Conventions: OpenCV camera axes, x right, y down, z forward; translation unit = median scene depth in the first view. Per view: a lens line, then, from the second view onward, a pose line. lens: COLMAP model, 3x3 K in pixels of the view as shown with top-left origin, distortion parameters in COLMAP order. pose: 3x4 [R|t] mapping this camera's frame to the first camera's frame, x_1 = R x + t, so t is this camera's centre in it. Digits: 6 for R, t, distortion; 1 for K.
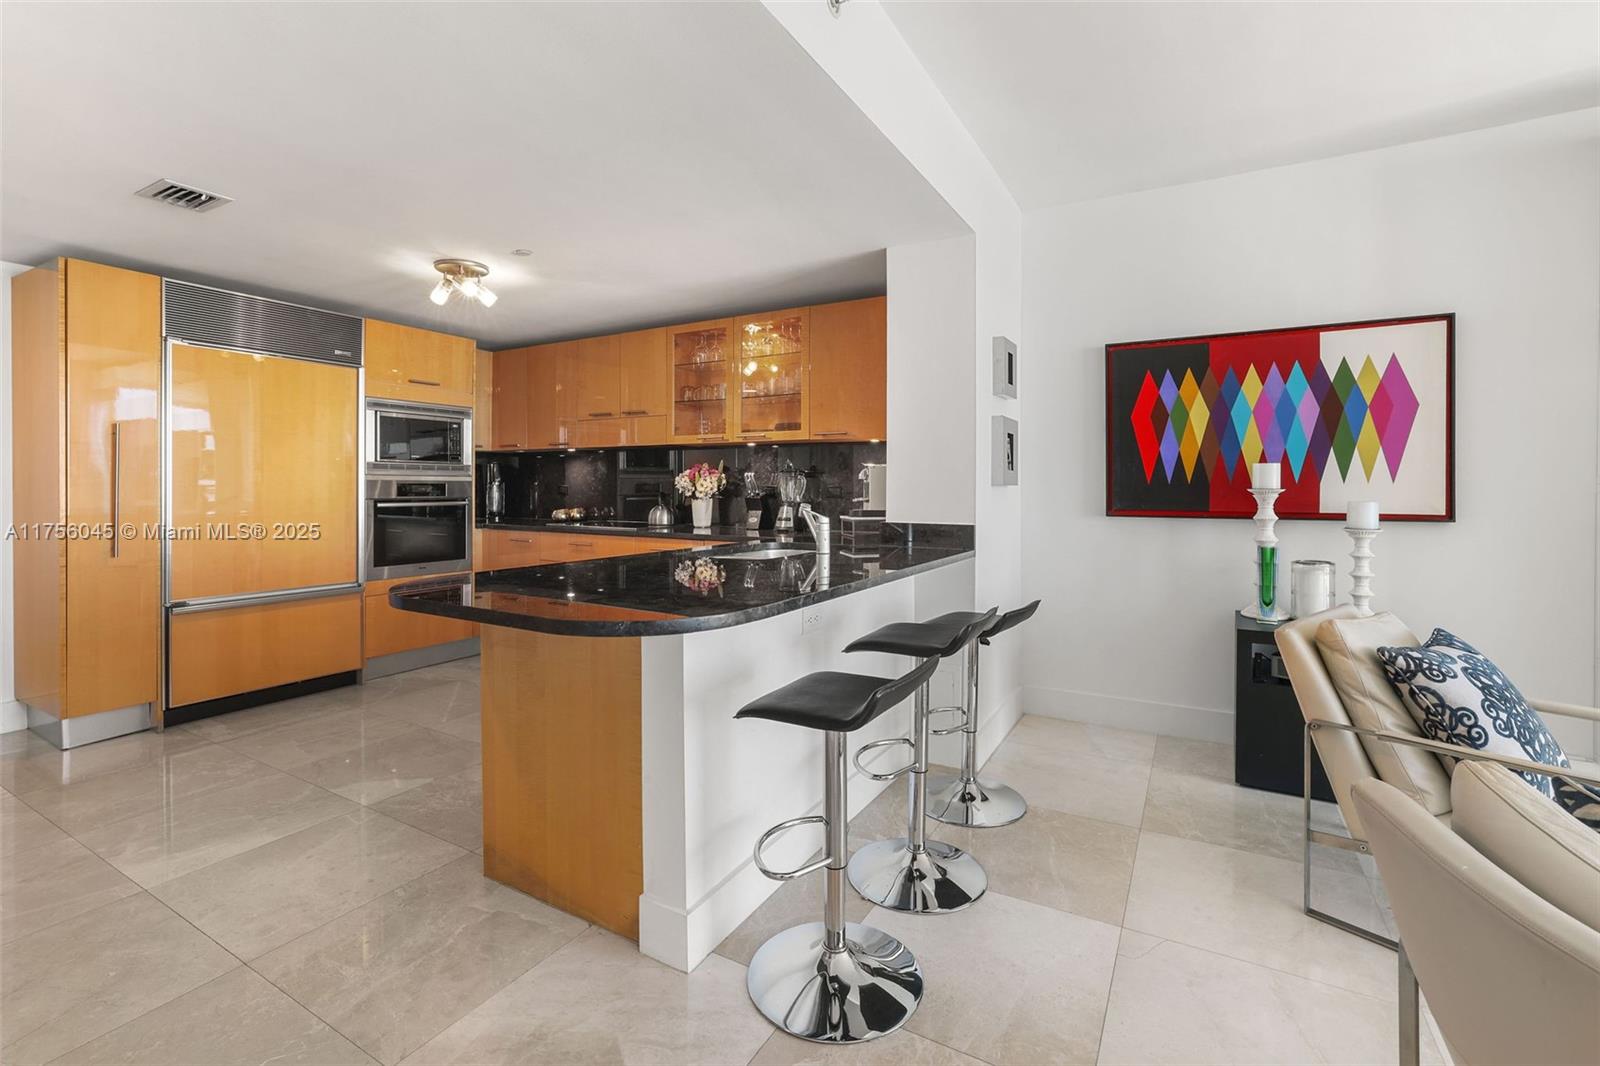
lens RADIAL K [[704.8, 0, 799.5], [0, 704.8, 487.4], [0, 0, 1]] dist [-0.017818, 0.000094]
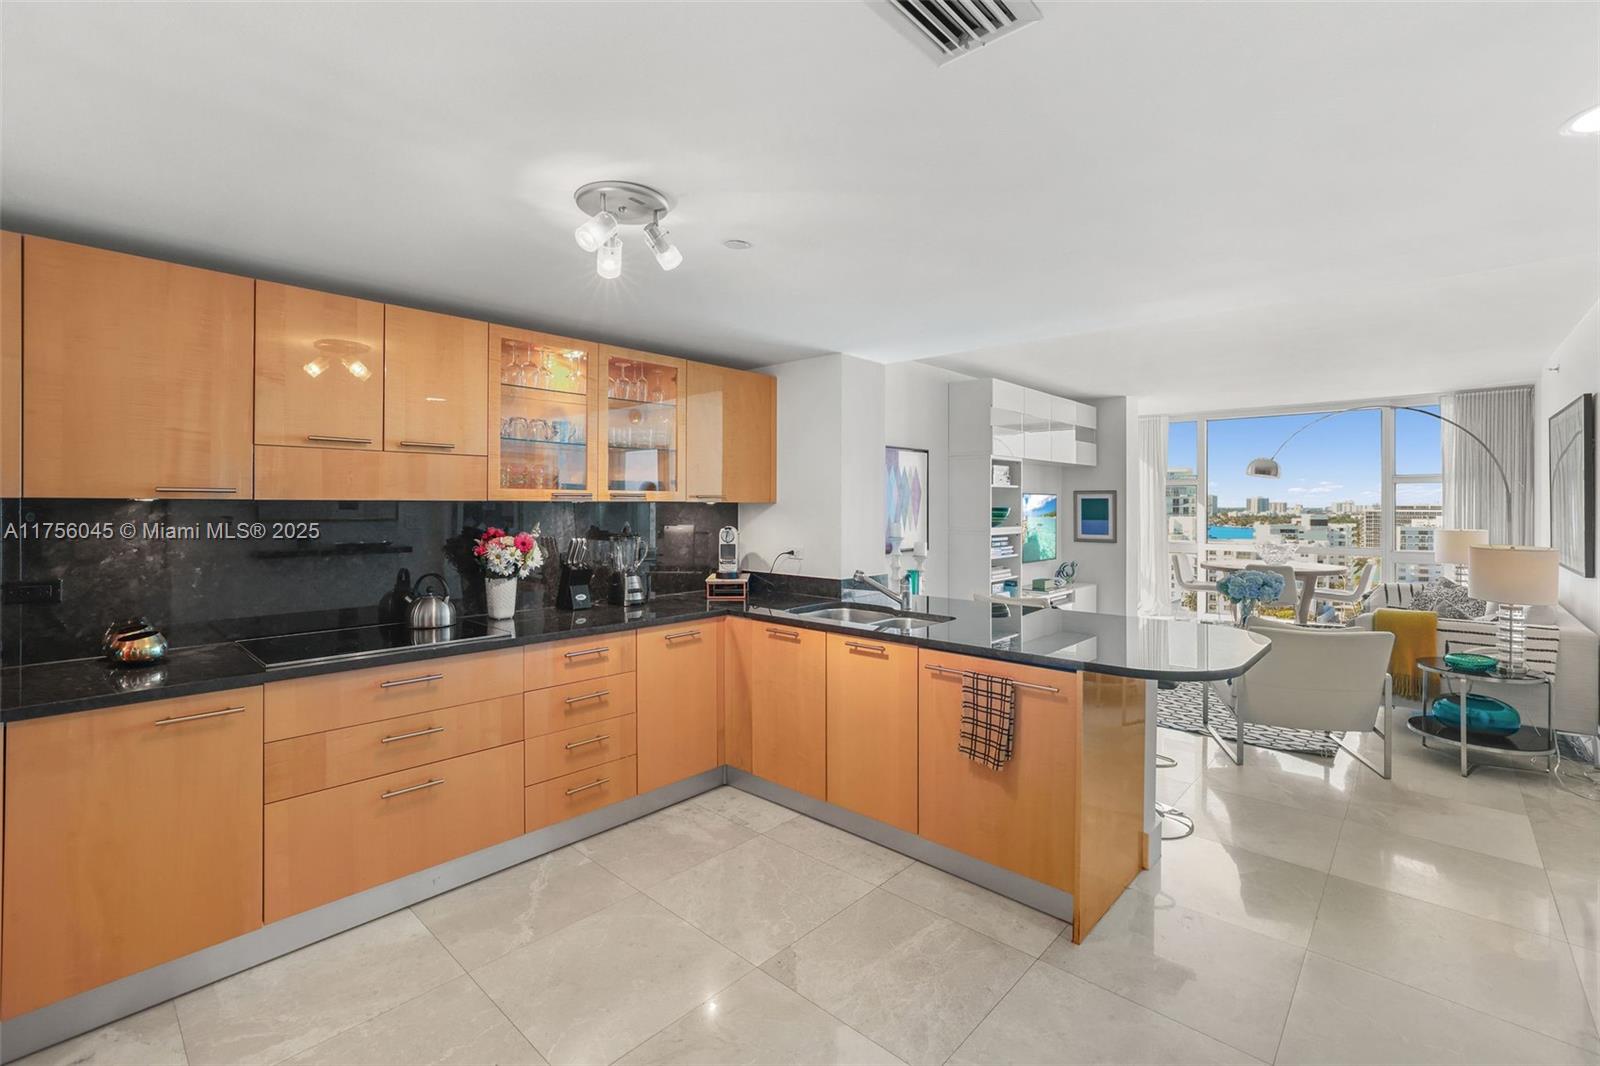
lens RADIAL K [[710.7, 0, 809.0], [0, 710.7, 503.5], [0, 0, 1]] dist [-0.002352, 0.000247]
pose [[0.205872, -0.000121, 0.978579, -1.160093], [0.000953, 1.000000, -0.000077, -0.085213], [-0.978579, 0.000949, 0.205872, 0.855760]]
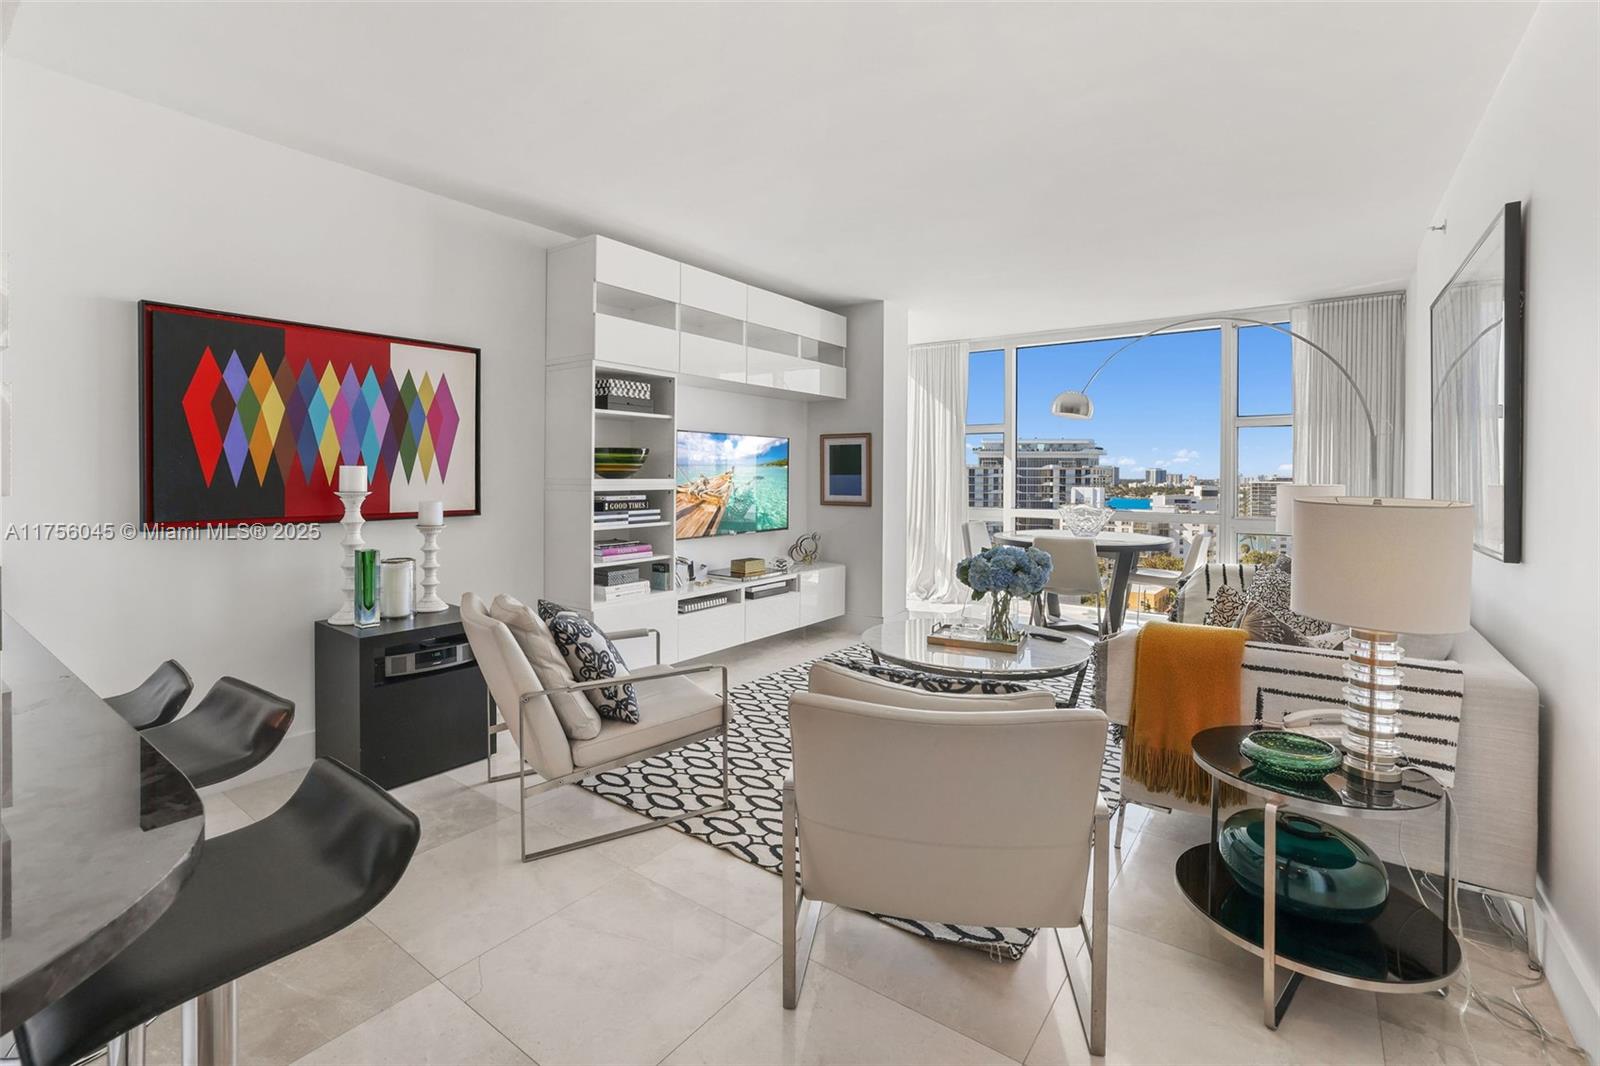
lens RADIAL K [[719.0, 0, 783.2], [0, 719.0, 477.5], [0, 0, 1]] dist [-0.023620, 0.000052]
pose [[0.125249, -0.004621, 0.992115, -0.259538], [-0.002189, 0.999985, 0.004934, -0.024439], [-0.992123, -0.002790, 0.125237, 0.273815]]
